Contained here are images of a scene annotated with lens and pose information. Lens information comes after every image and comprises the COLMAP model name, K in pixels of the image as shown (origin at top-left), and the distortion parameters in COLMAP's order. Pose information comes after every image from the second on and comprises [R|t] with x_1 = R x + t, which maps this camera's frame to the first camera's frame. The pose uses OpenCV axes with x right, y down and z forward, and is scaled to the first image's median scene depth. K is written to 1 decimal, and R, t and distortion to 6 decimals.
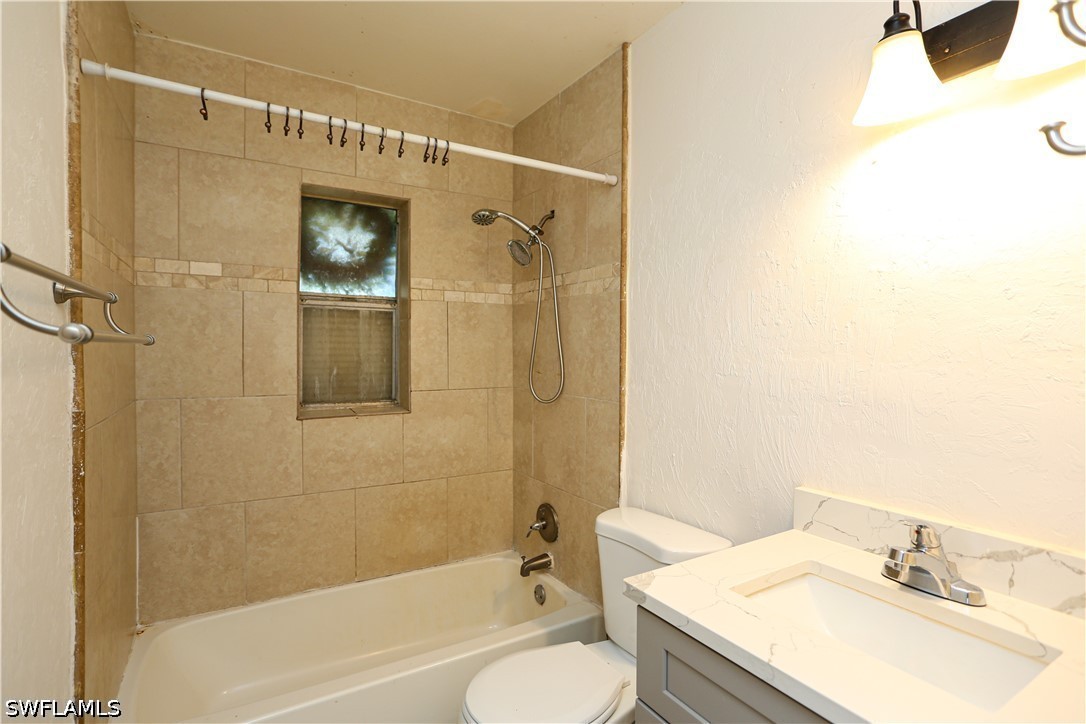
lens RADIAL K [[529.7, 0, 545.8], [0, 529.7, 361.1], [0, 0, 1]] dist [-0.029051, 0.007724]
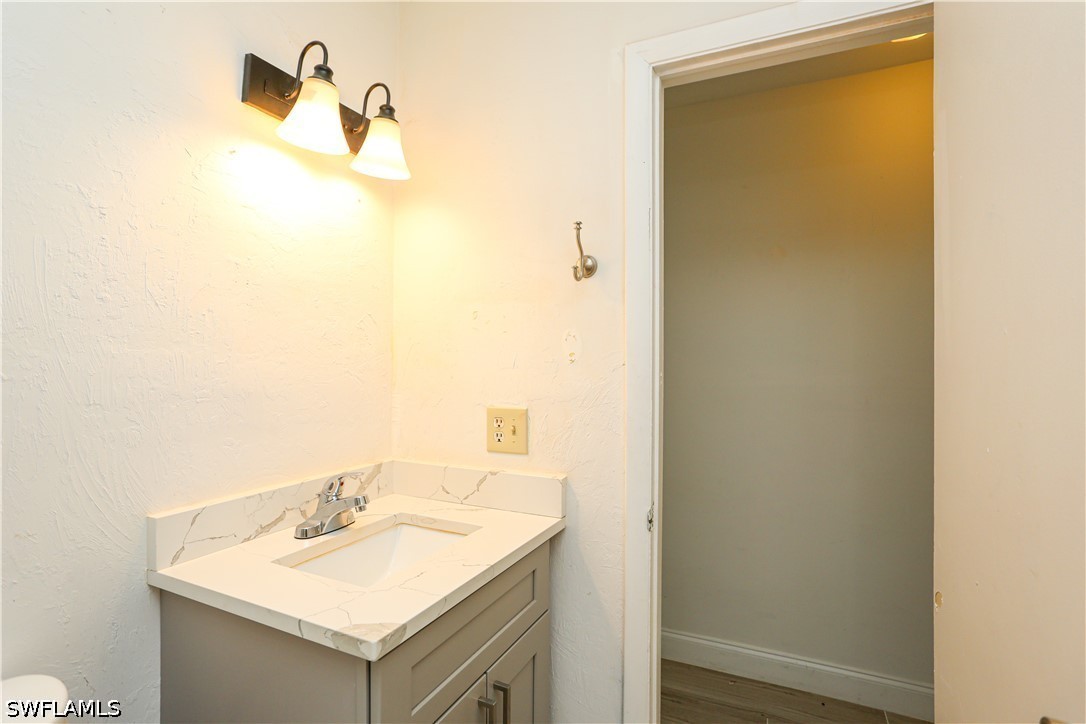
lens RADIAL K [[529.7, 0, 545.4], [0, 529.7, 358.0], [0, 0, 1]] dist [-0.029051, 0.007724]
pose [[-0.547618, -0.006742, 0.836701, -0.531598], [0.009193, 0.999859, 0.014073, 0.002405], [-0.836678, 0.015399, -0.547479, 1.049408]]
